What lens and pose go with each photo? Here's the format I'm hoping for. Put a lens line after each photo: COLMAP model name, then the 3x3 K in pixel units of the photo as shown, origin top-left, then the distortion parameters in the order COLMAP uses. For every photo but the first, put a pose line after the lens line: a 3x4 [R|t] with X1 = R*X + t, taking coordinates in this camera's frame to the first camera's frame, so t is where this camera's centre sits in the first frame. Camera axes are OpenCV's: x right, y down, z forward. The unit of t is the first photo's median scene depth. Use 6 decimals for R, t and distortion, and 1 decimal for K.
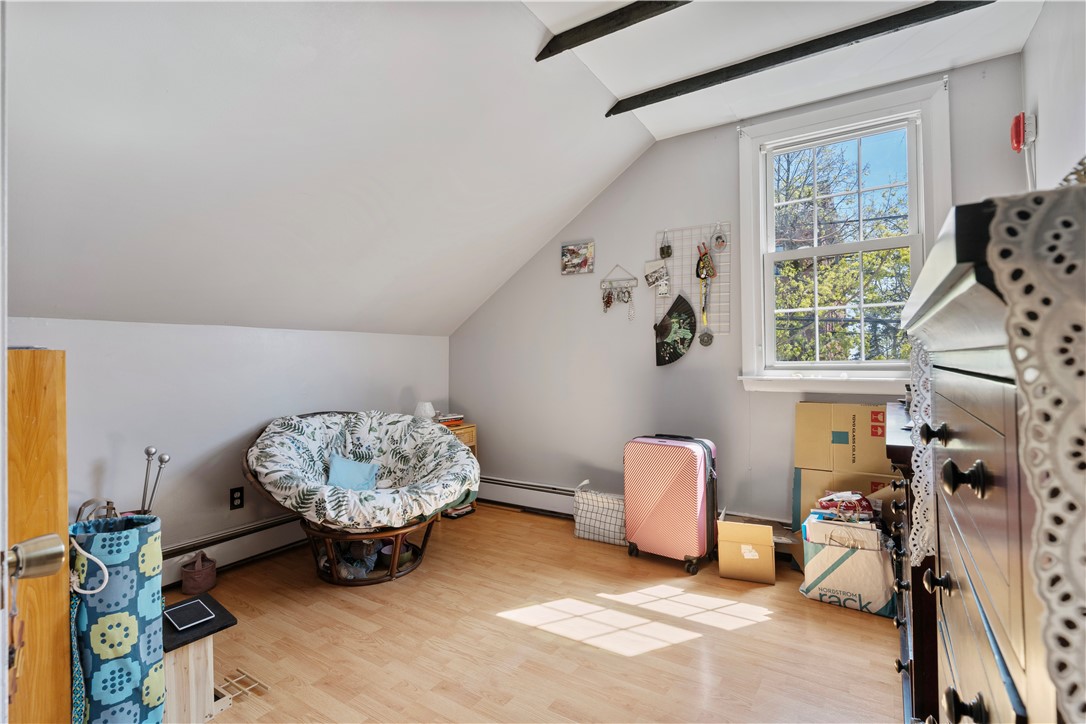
lens RADIAL K [[524.4, 0, 543.0], [0, 524.4, 362.0], [0, 0, 1]] dist [-0.002907, -0.000819]
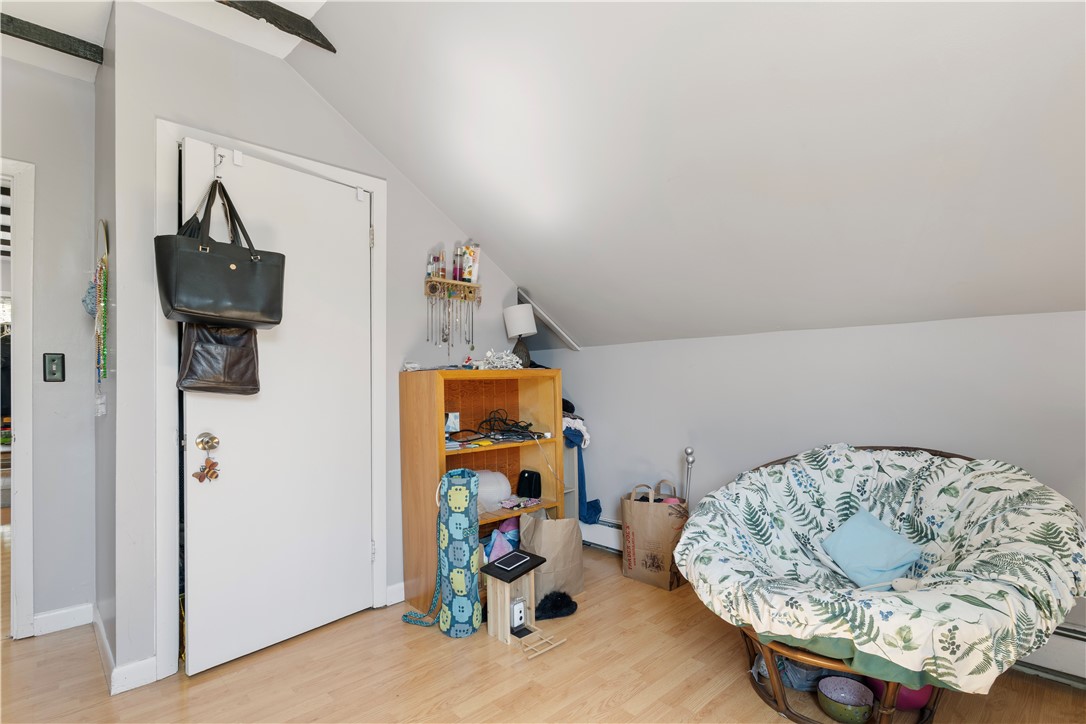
lens RADIAL K [[529.8, 0, 547.2], [0, 529.8, 374.5], [0, 0, 1]] dist [-0.026911, -0.000490]
pose [[-0.239098, 0.007962, -0.970963, 0.433274], [0.012251, 0.999912, 0.005183, -0.006470], [0.970918, -0.010656, -0.239174, 0.965399]]
